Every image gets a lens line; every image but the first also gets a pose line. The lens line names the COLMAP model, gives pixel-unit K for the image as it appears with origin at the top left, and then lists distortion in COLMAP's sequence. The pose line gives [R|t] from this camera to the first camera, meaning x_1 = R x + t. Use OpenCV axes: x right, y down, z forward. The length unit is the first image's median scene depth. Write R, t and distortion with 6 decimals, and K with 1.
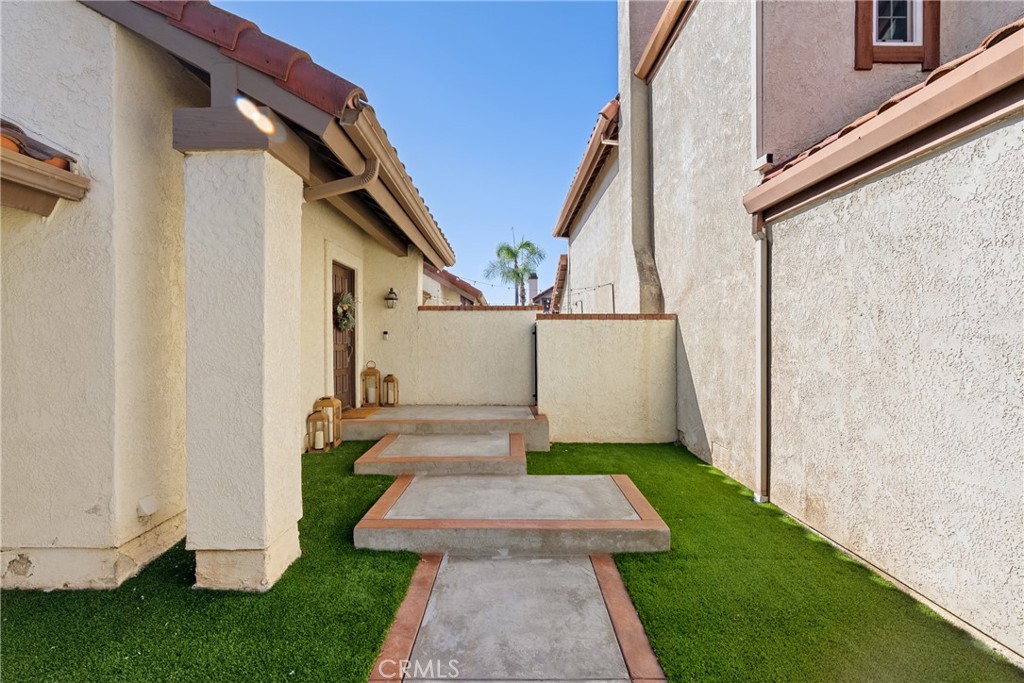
lens RADIAL K [[466.0, 0, 505.0], [0, 466.0, 342.1], [0, 0, 1]] dist [0.000127, 0.000097]
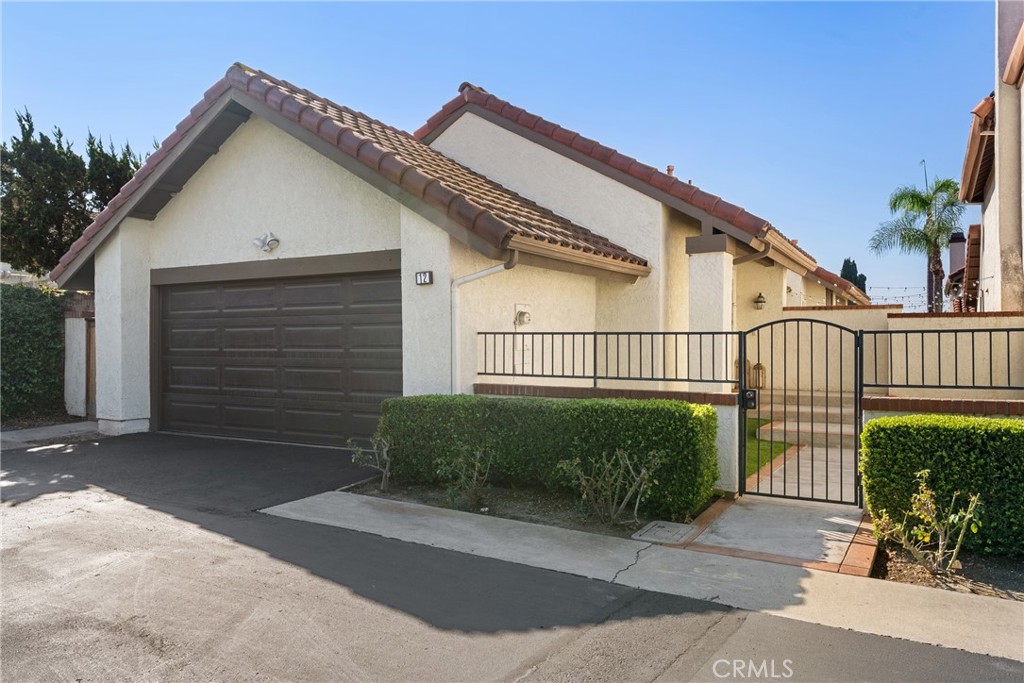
lens RADIAL K [[724.4, 0, 506.7], [0, 724.4, 343.4], [0, 0, 1]] dist [-0.001341, 0.003132]
pose [[0.867002, 0.001425, -0.498303, 0.149036], [-0.001677, 0.999999, -0.000058, 0.019829], [0.498302, 0.000886, 0.867003, -1.162452]]
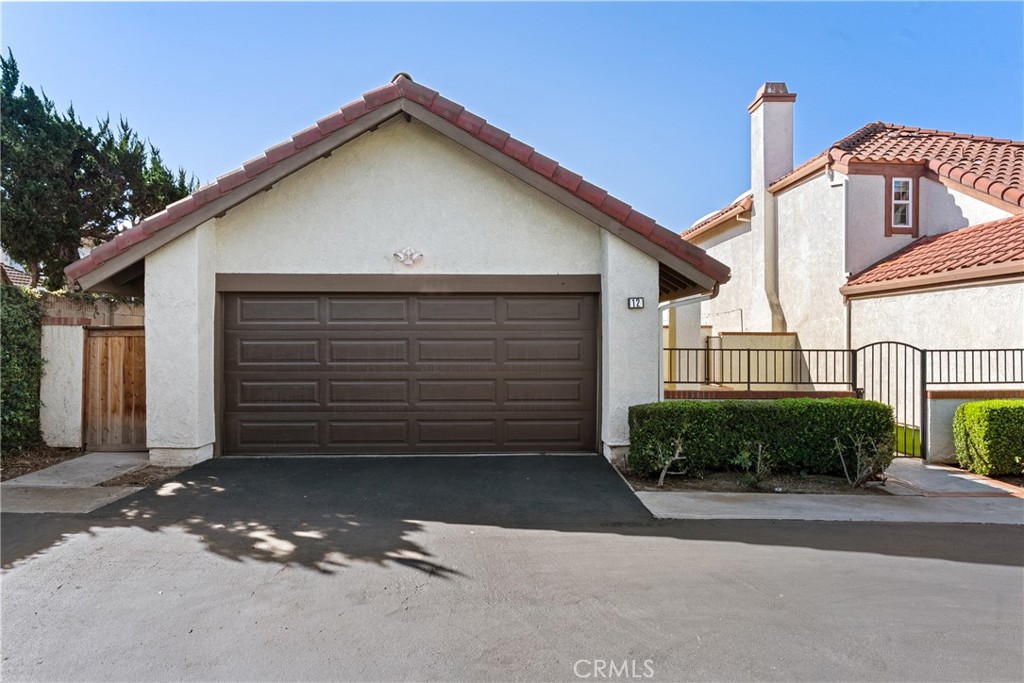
lens RADIAL K [[587.8, 0, 510.0], [0, 587.8, 346.3], [0, 0, 1]] dist [-0.000451, 0.000382]
pose [[0.999727, 0.002040, 0.023282, -0.841021], [-0.001995, 0.999996, -0.001972, -0.000568], [-0.023286, 0.001925, 0.999727, -1.332091]]
